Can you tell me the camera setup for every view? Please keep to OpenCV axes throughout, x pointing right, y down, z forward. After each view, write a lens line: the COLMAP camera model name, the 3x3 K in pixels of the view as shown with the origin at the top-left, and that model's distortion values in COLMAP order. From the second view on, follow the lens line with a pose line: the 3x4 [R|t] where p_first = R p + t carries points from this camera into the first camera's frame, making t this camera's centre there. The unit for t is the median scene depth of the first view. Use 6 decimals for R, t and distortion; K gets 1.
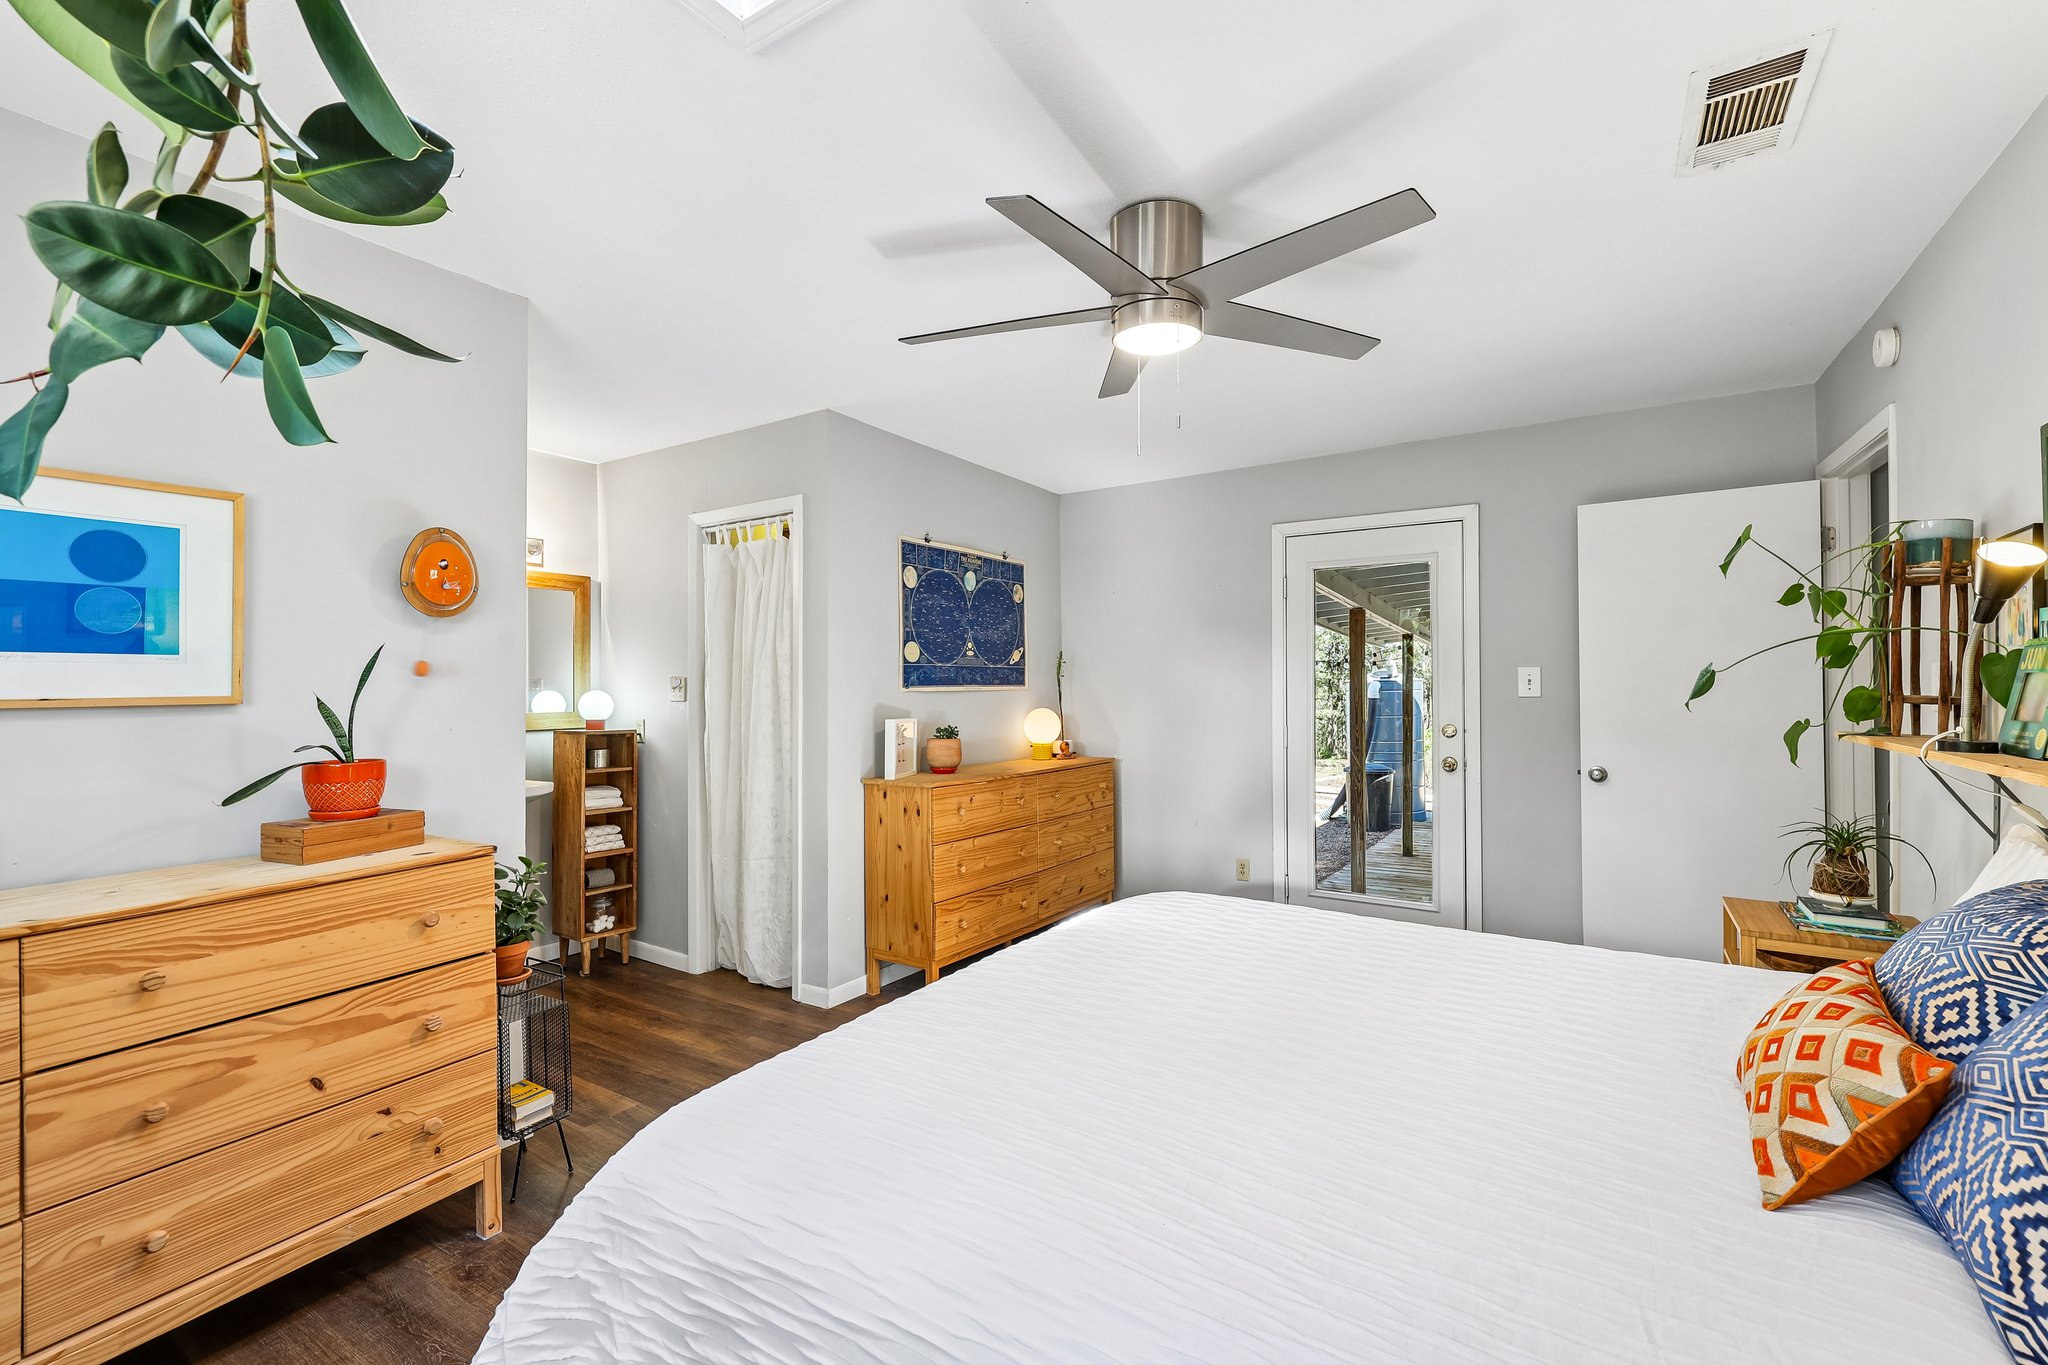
lens RADIAL K [[858.1, 0, 1027.1], [0, 858.1, 682.5], [0, 0, 1]] dist [-0.000301, -0.000204]
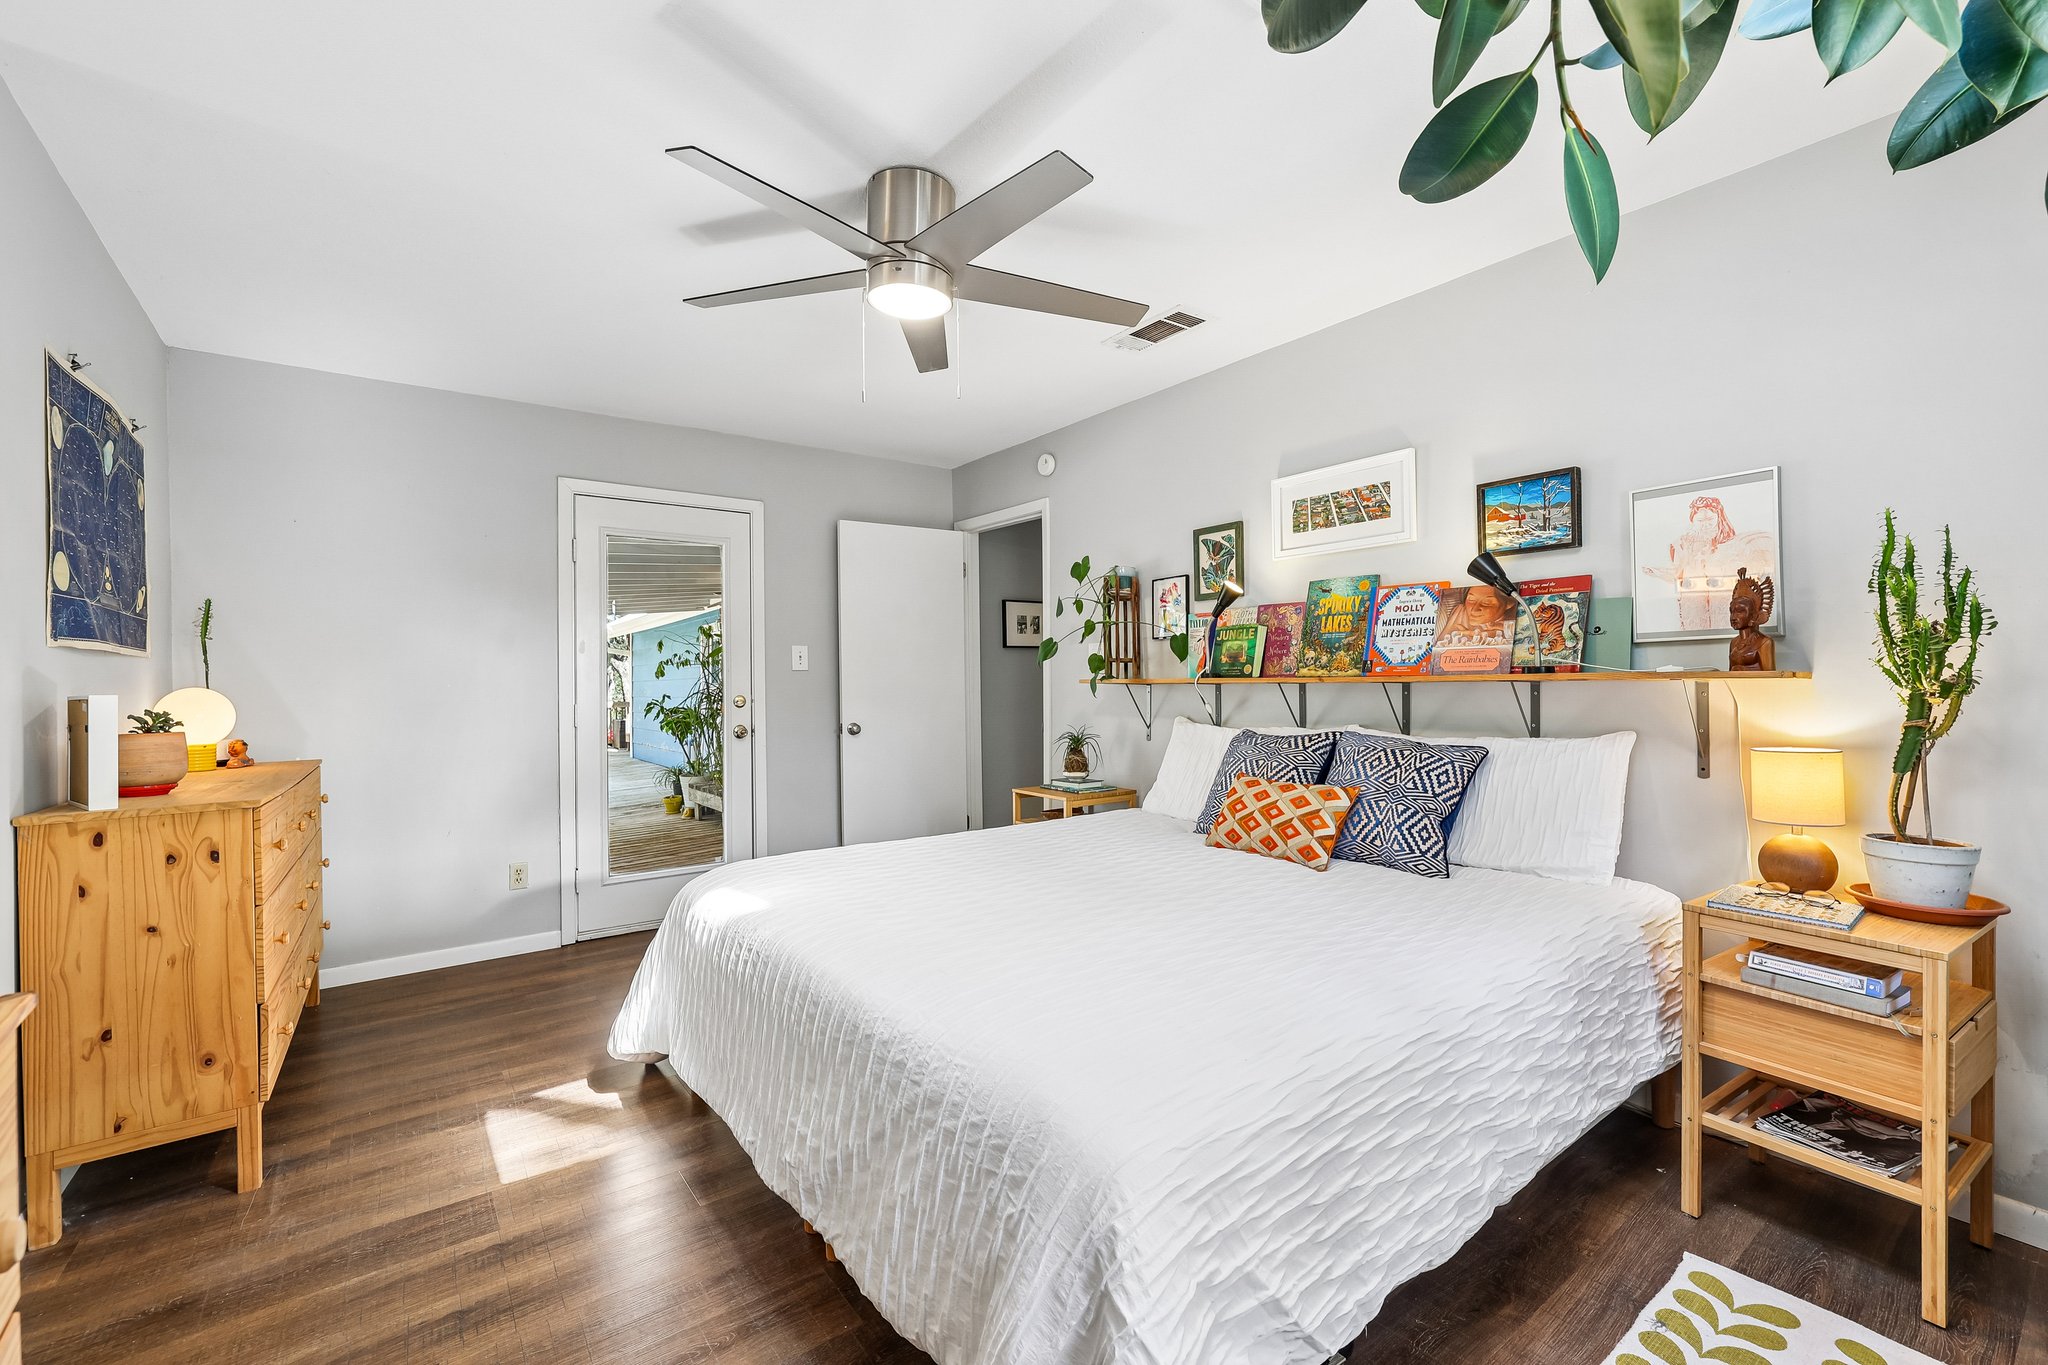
lens RADIAL K [[858.1, 0, 1027.1], [0, 858.1, 682.5], [0, 0, 1]] dist [-0.000301, -0.000204]
pose [[0.354734, -0.000437, 0.934967, -0.454198], [0.006249, 0.999979, -0.001903, 0.040263], [-0.934946, 0.006517, 0.354729, 0.288965]]
